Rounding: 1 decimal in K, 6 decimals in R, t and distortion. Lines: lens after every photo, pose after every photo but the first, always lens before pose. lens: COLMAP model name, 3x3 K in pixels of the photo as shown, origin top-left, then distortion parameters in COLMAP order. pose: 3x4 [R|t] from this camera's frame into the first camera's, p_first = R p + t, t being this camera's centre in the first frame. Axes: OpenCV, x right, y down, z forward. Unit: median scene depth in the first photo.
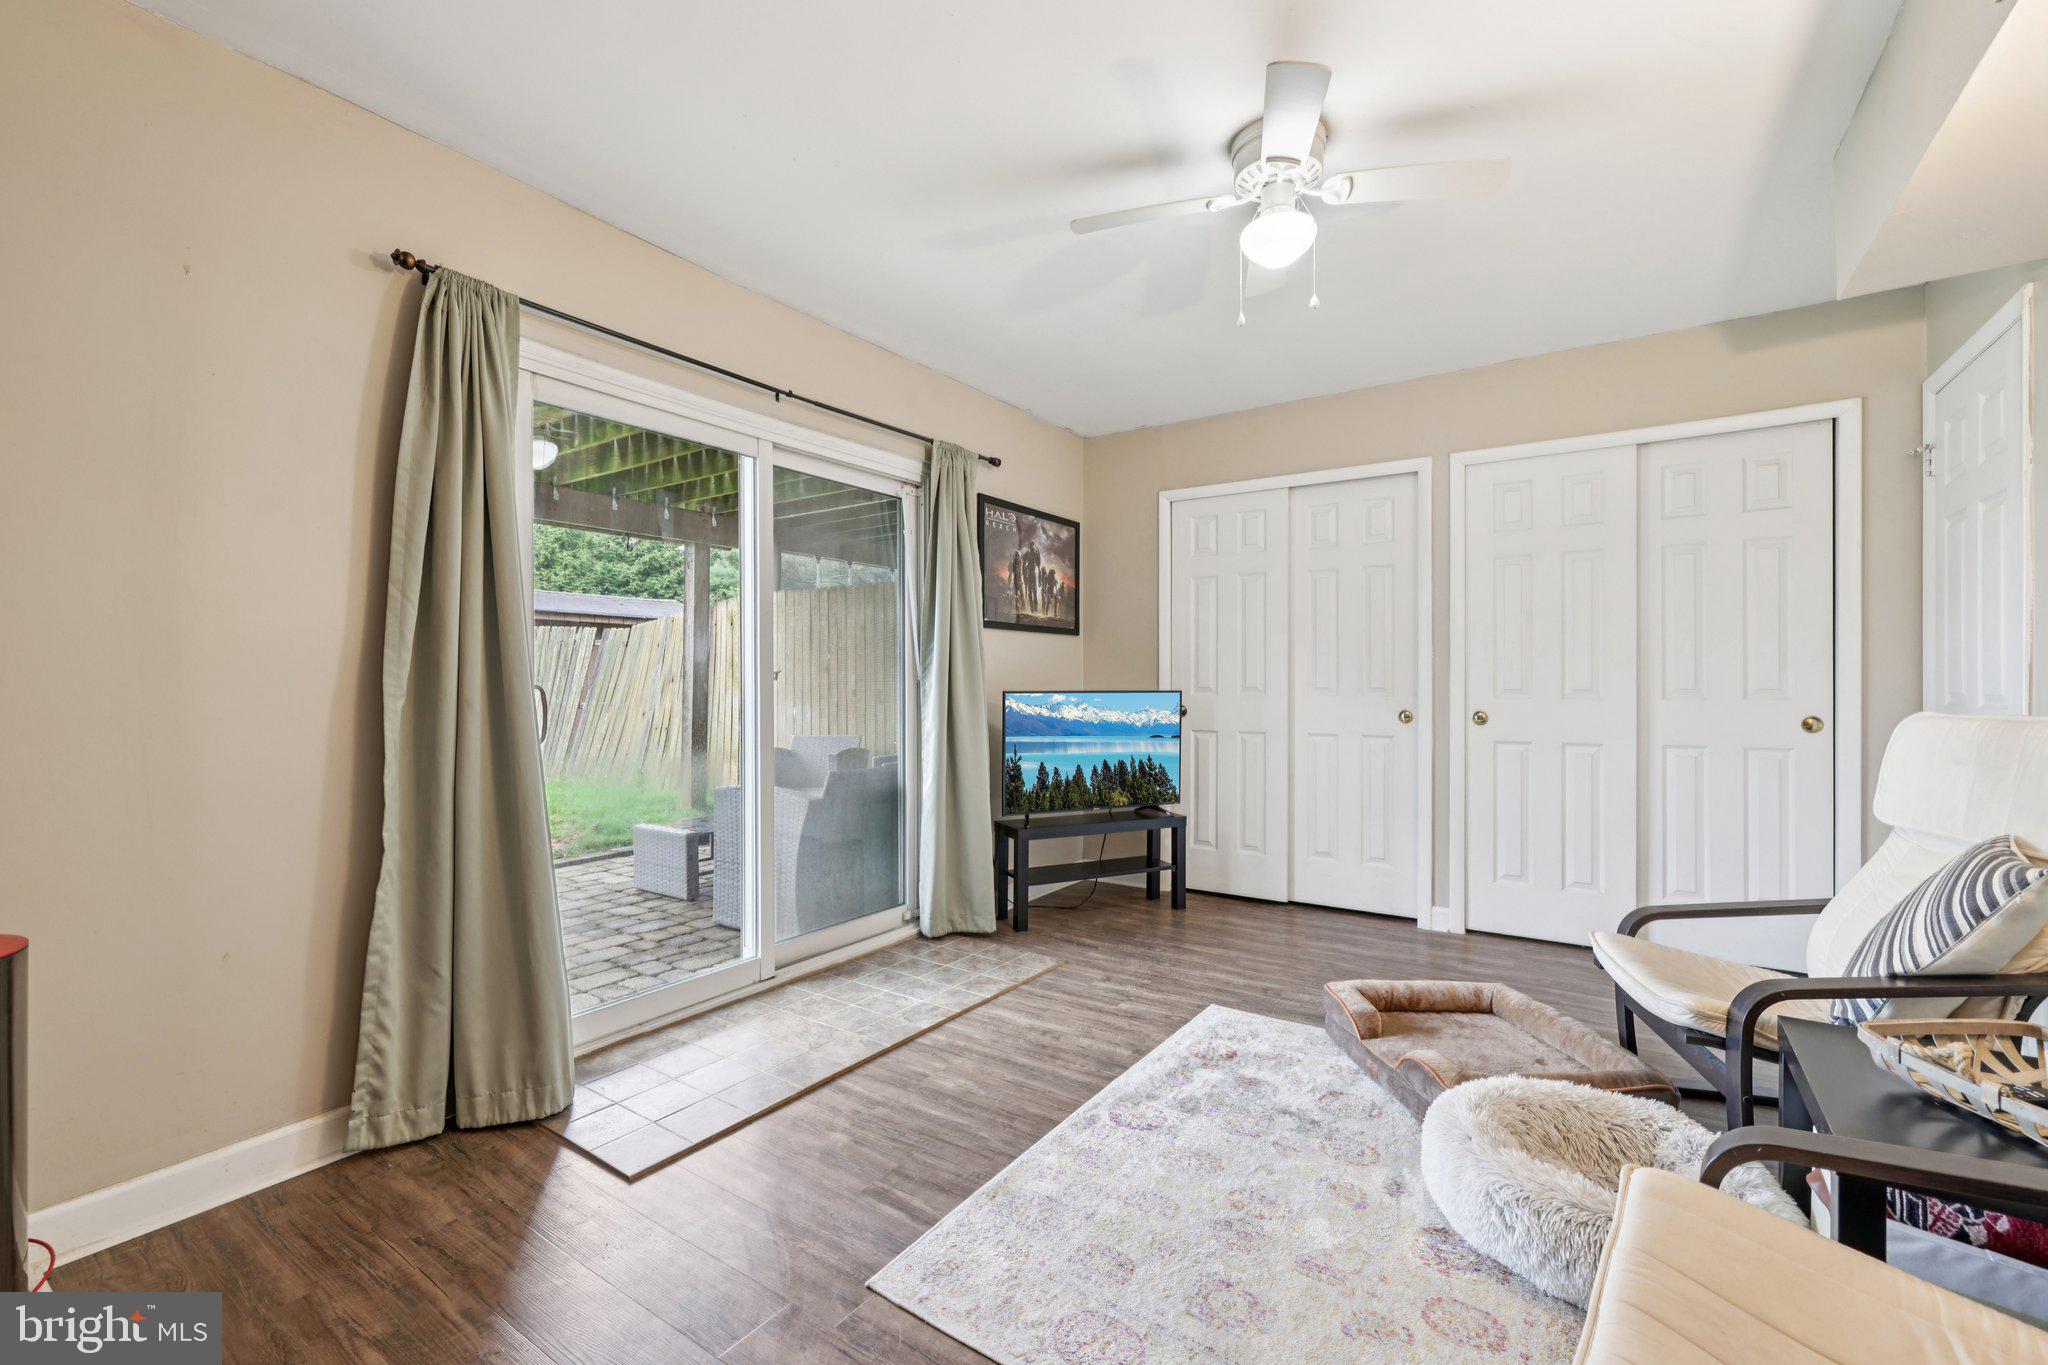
lens RADIAL K [[861.9, 0, 1013.5], [0, 861.9, 685.9], [0, 0, 1]] dist [0.001041, -0.000039]
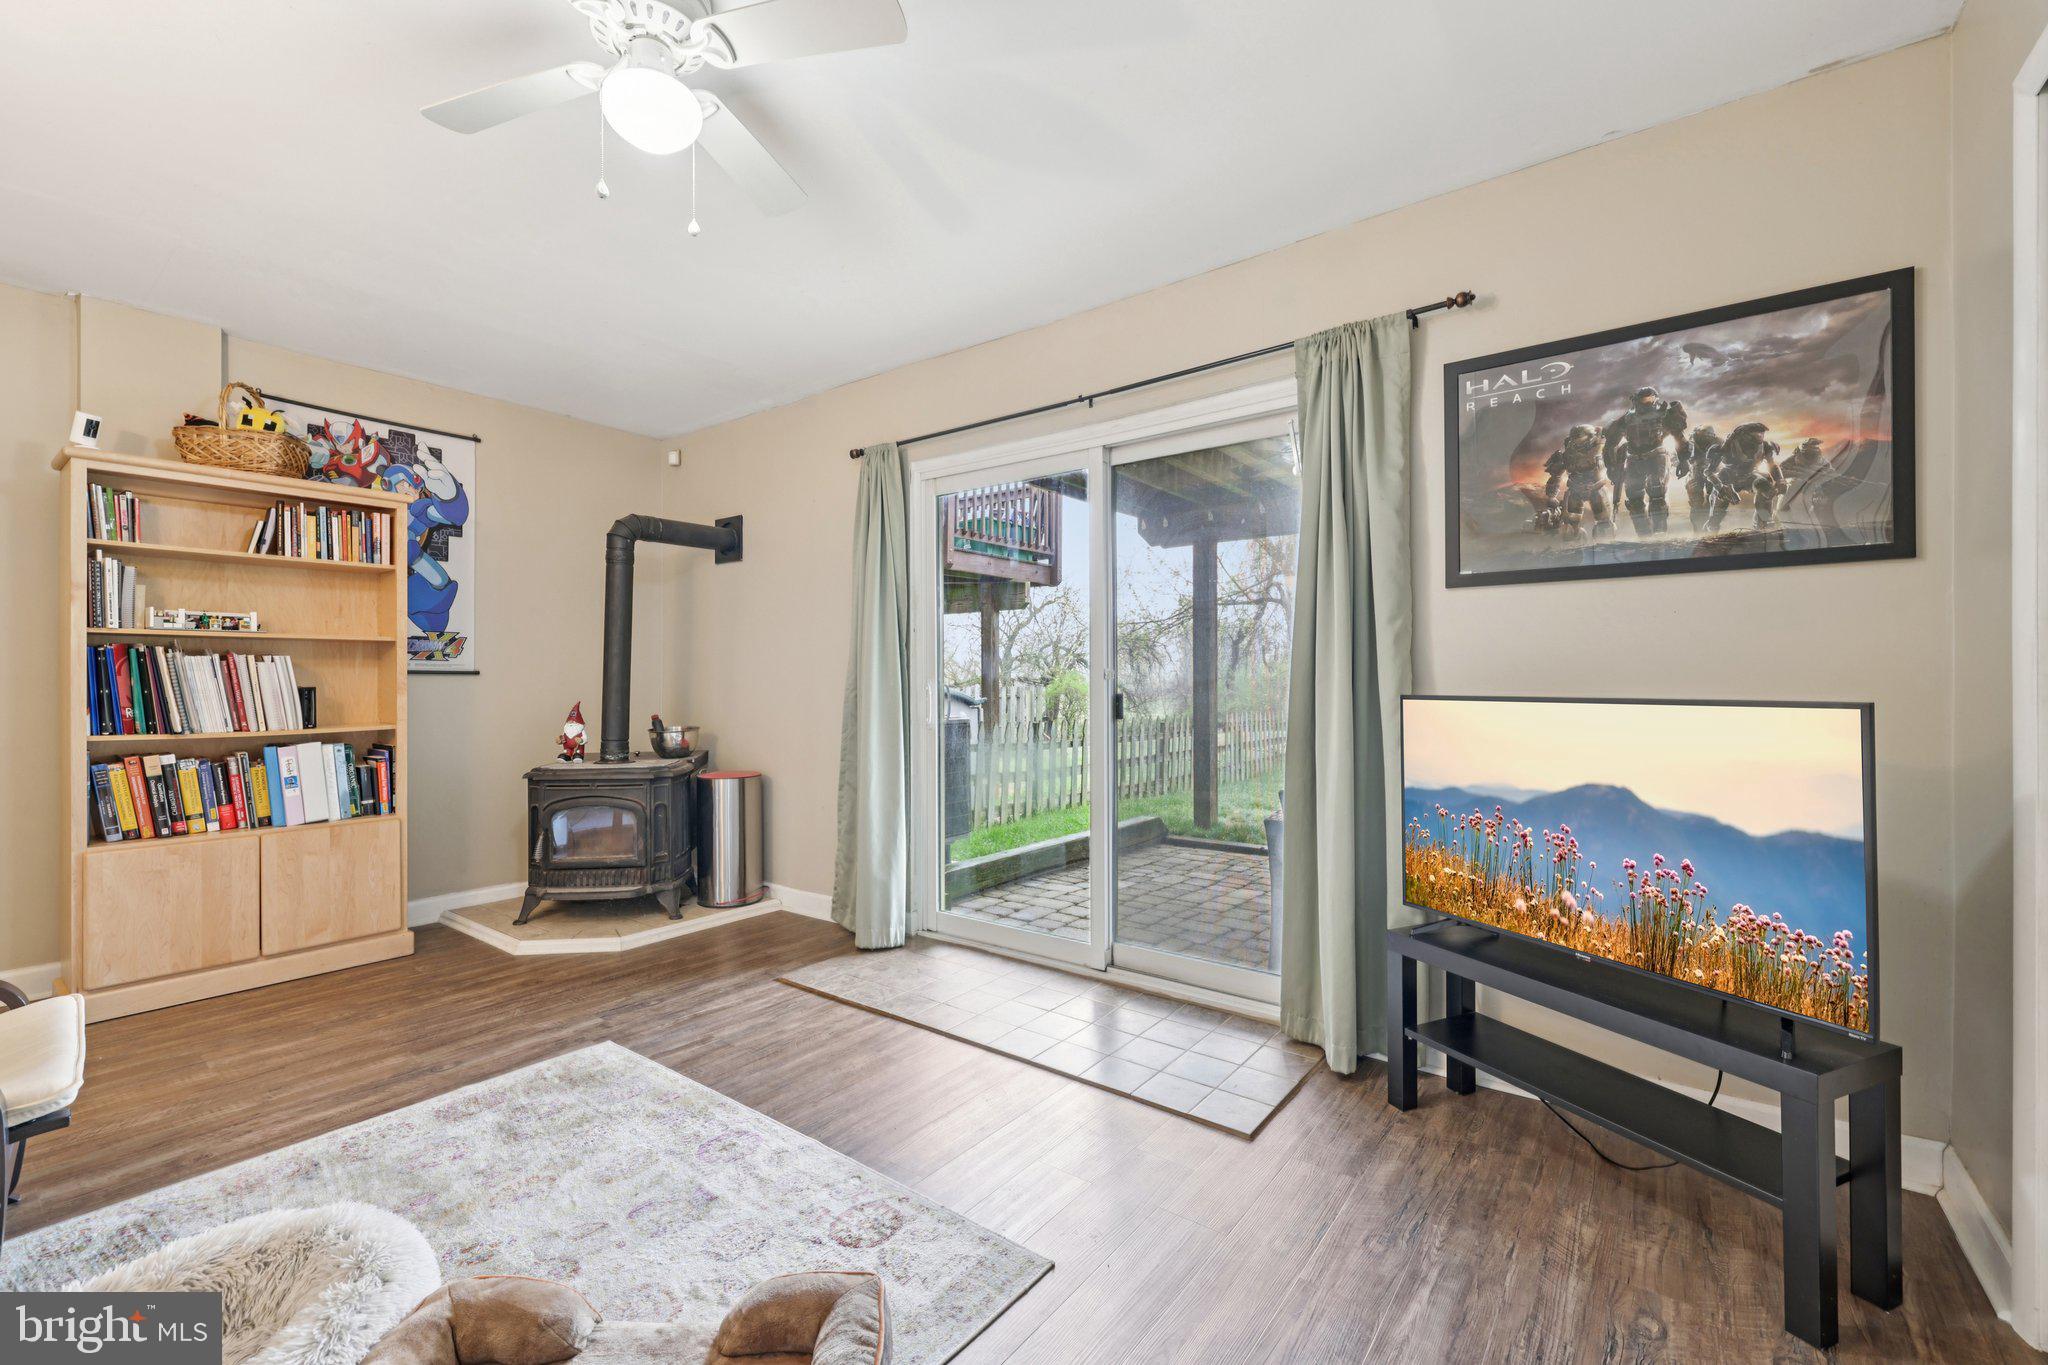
lens RADIAL K [[861.9, 0, 1019.9], [0, 861.9, 677.7], [0, 0, 1]] dist [0.001041, -0.000039]
pose [[-0.044920, -0.005590, -0.998975, 0.603027], [-0.001498, 0.999984, -0.005528, -0.001539], [0.998989, 0.001248, -0.044927, 0.768198]]
